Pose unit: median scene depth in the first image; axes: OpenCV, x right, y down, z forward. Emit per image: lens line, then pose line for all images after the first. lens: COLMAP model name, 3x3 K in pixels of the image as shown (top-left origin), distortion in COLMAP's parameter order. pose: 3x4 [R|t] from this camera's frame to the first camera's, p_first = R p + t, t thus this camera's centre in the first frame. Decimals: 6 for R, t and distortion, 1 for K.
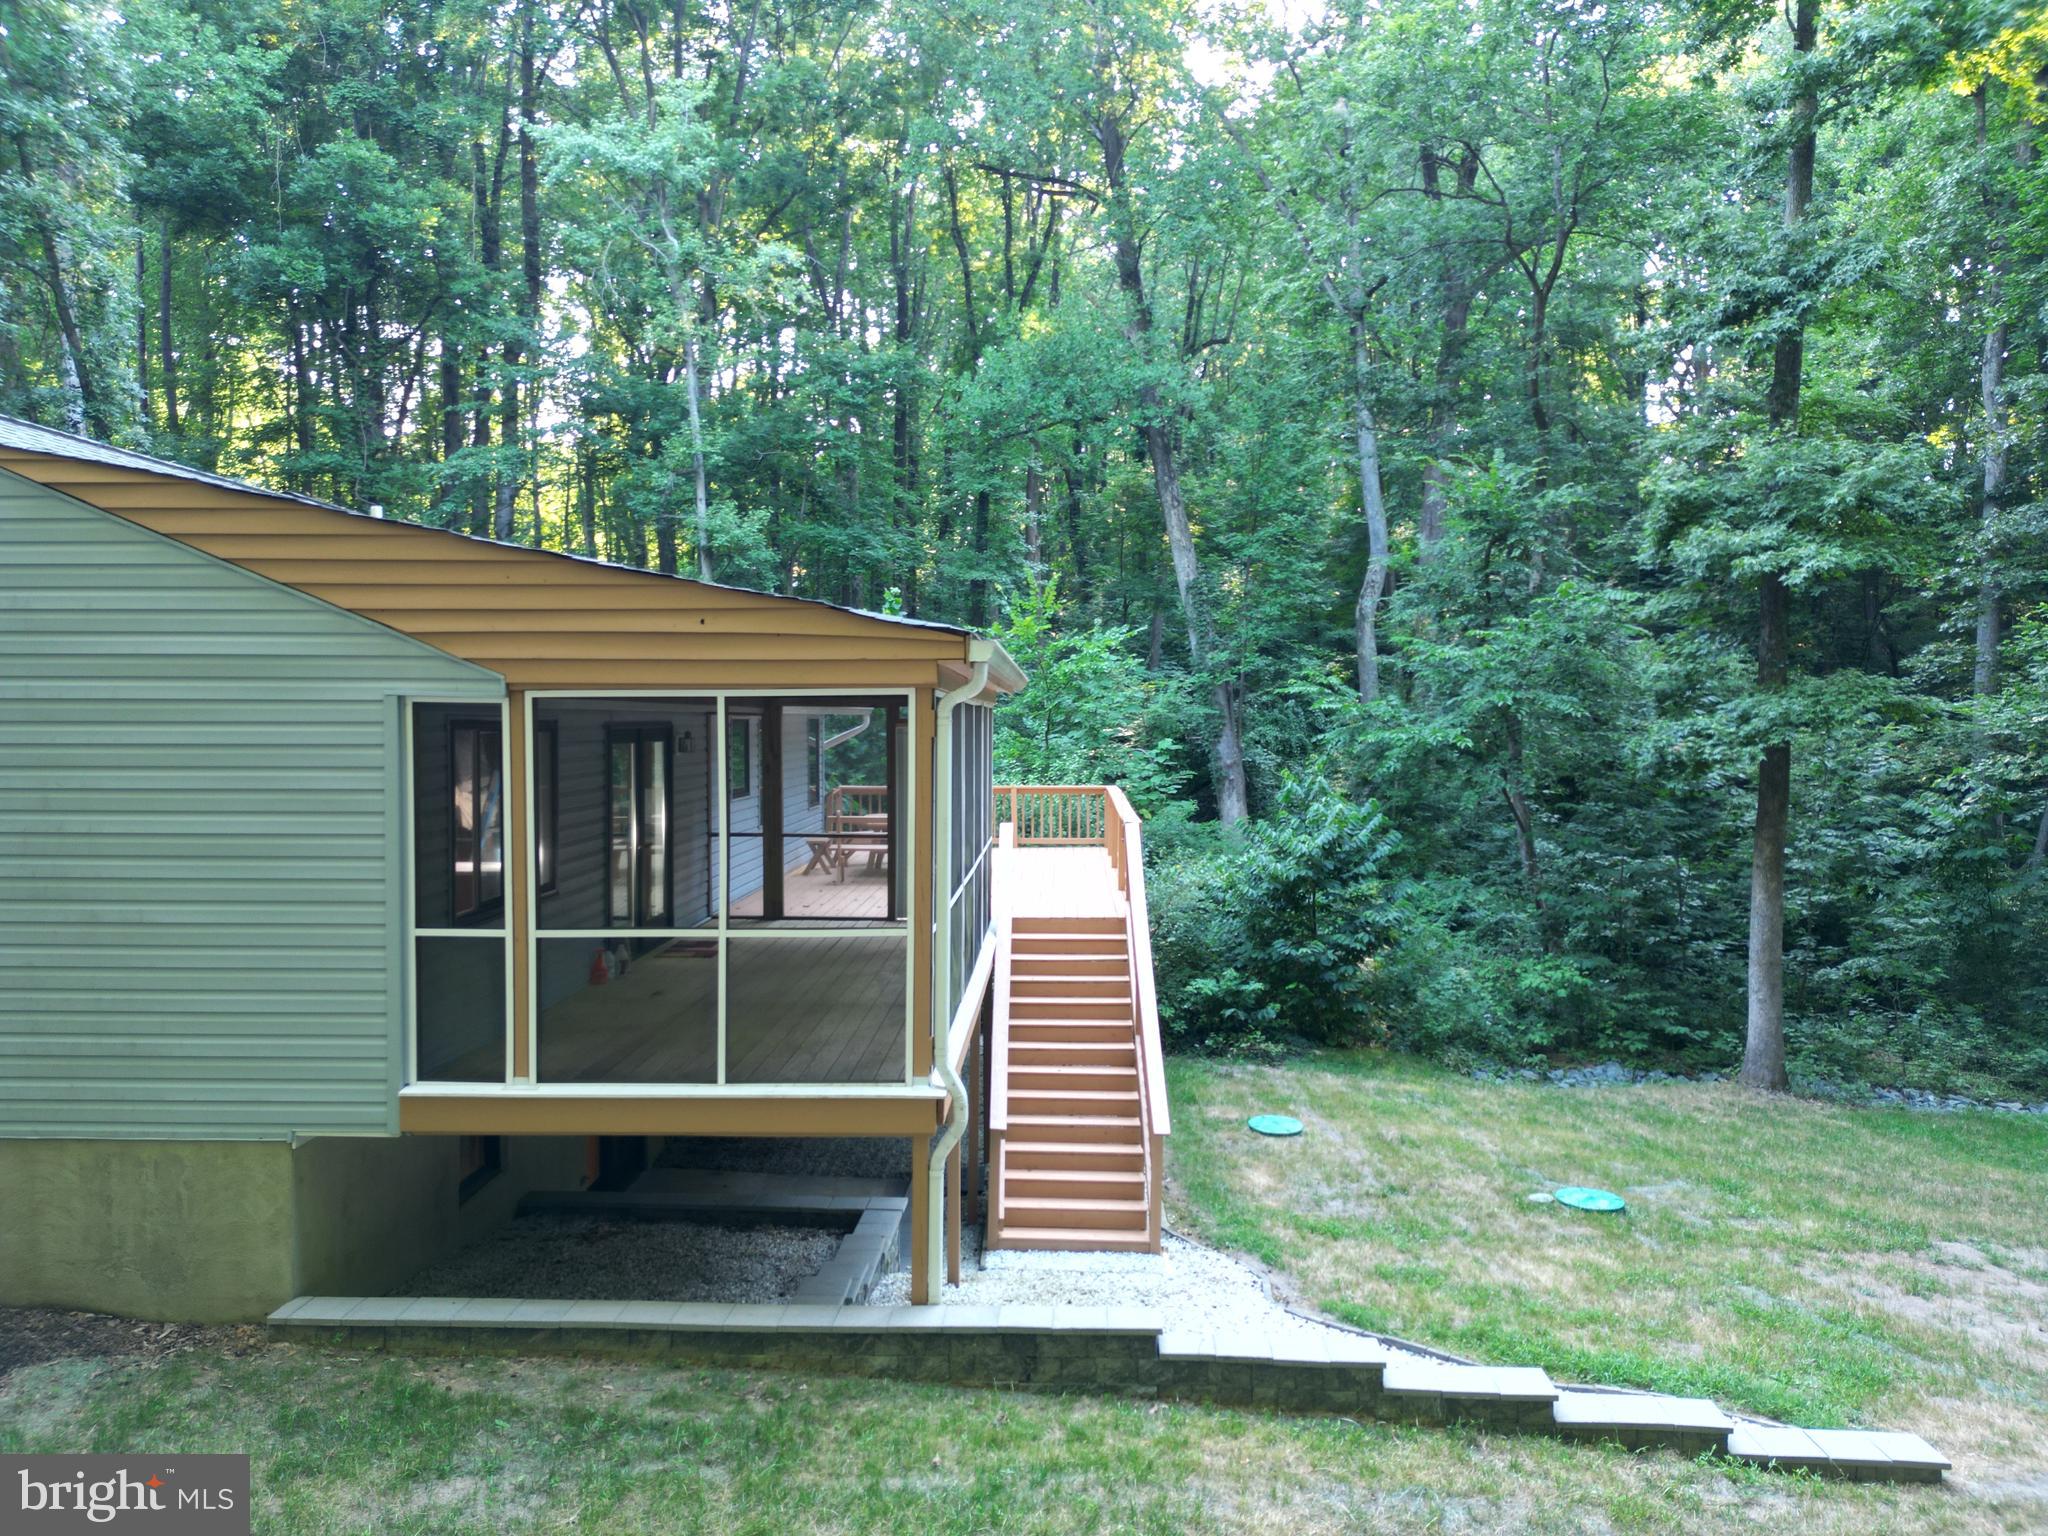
lens RADIAL K [[1421.8, 0, 1022.8], [0, 1421.8, 767.5], [0, 0, 1]] dist [0.071412, -0.059616]
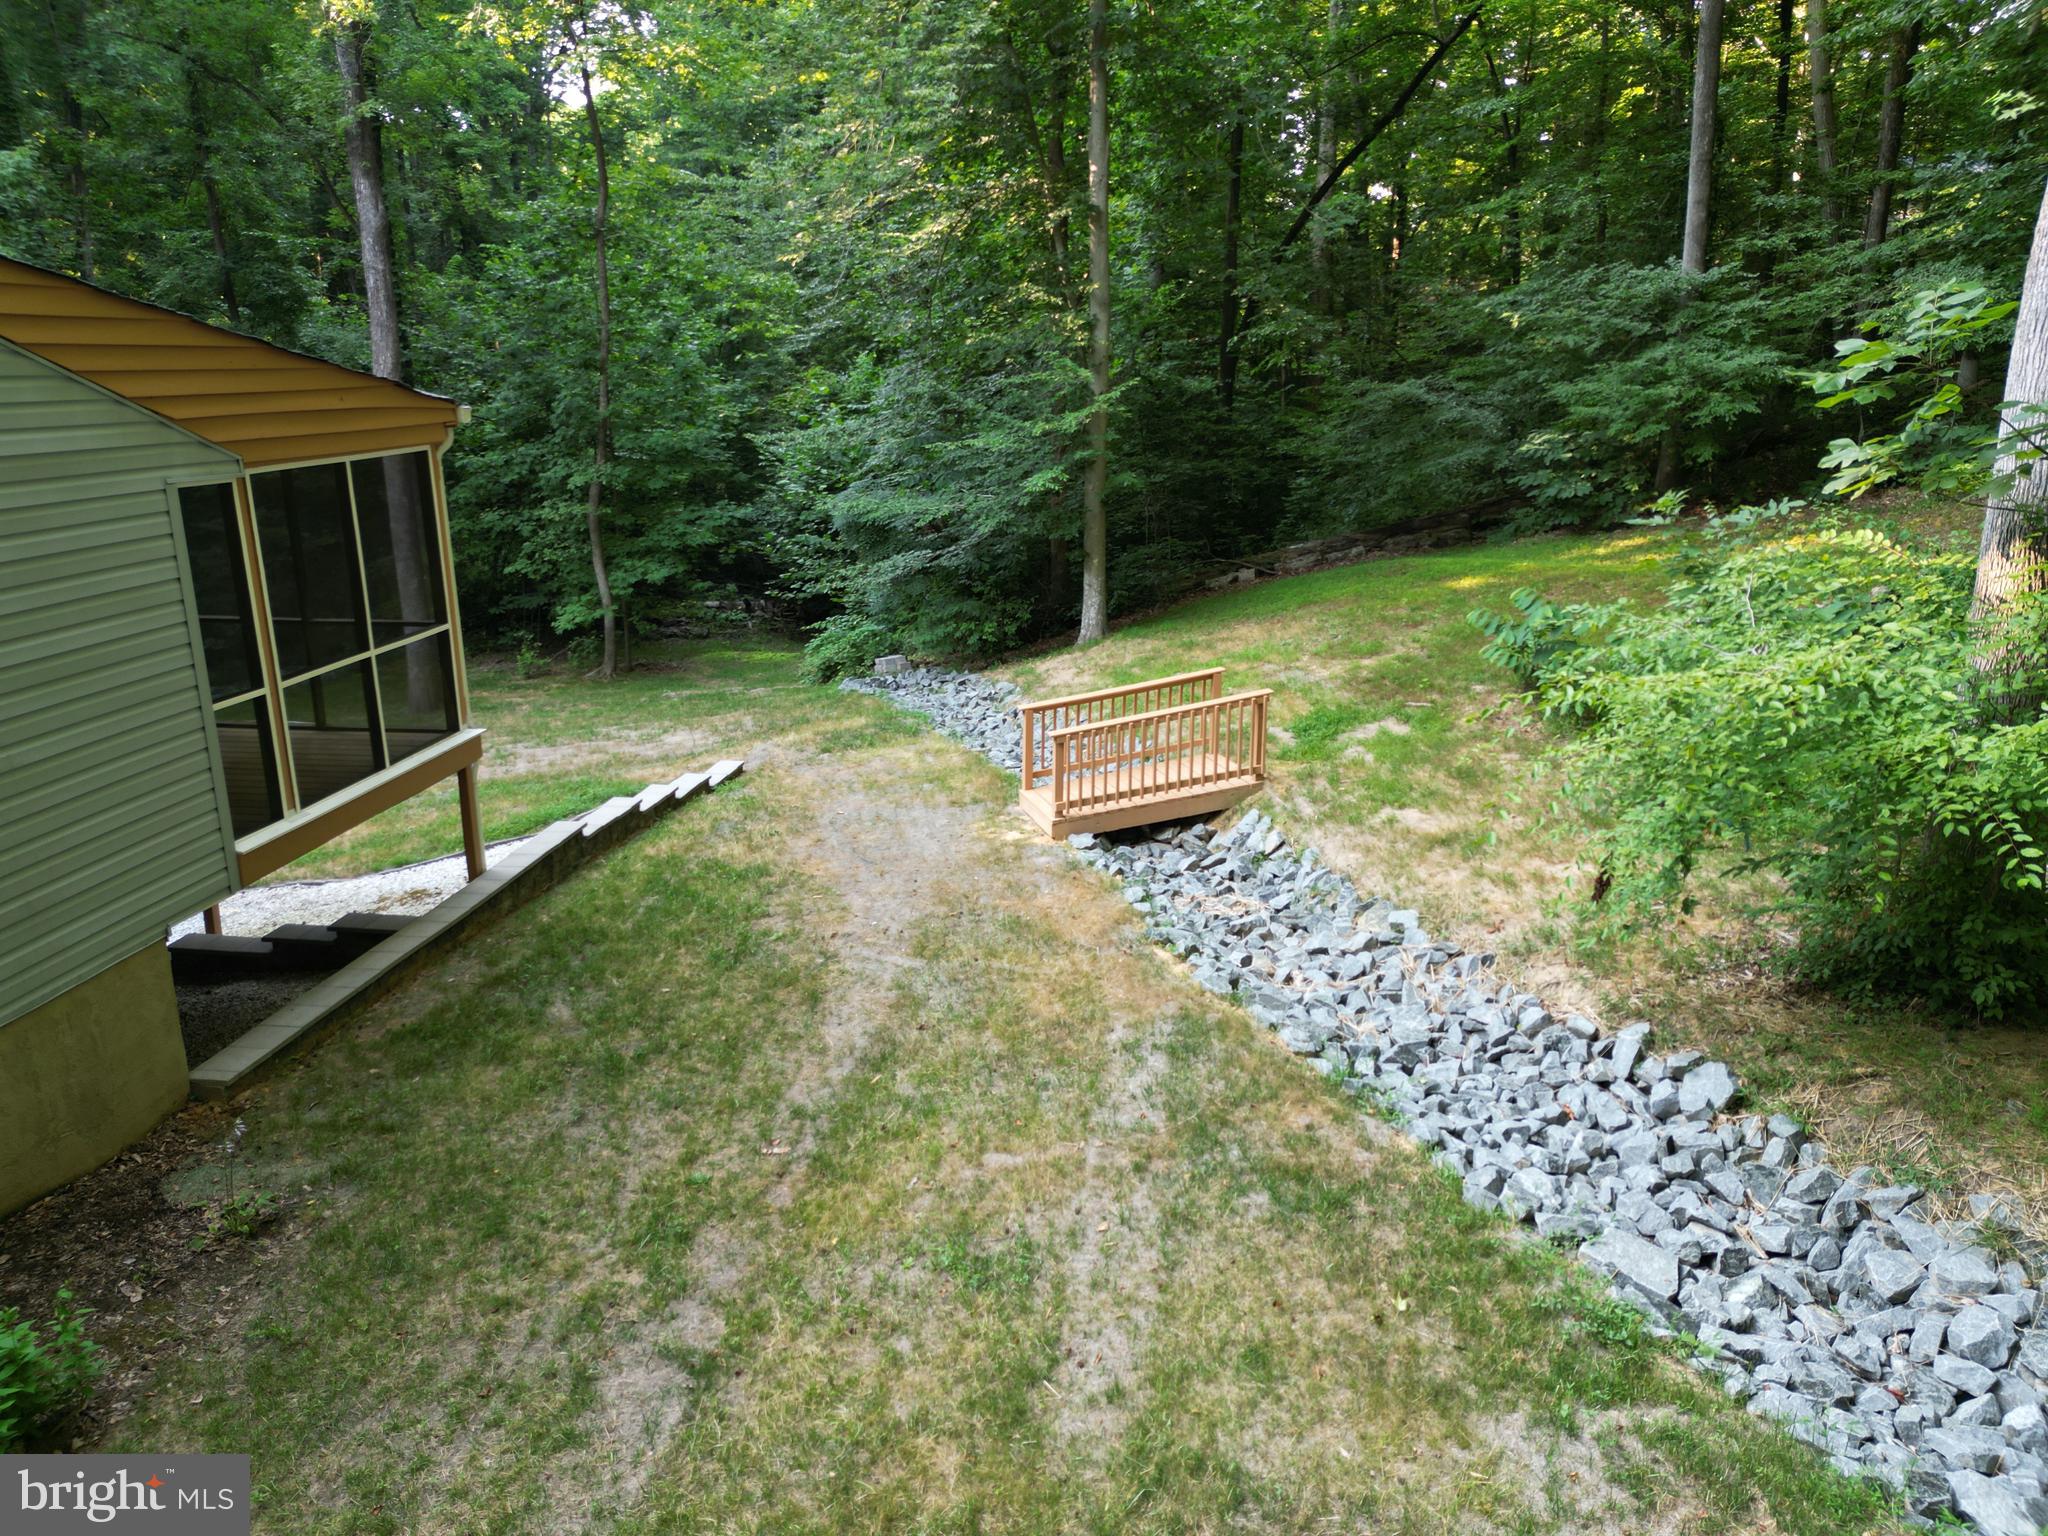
lens RADIAL K [[1421.8, 0, 1022.8], [0, 1421.8, 767.5], [0, 0, 1]] dist [0.071412, -0.059616]
pose [[0.099776, -0.277169, 0.955627, -1.412155], [0.043827, 0.960711, 0.274067, -0.111546], [-0.994044, 0.014537, 0.108003, 0.291274]]
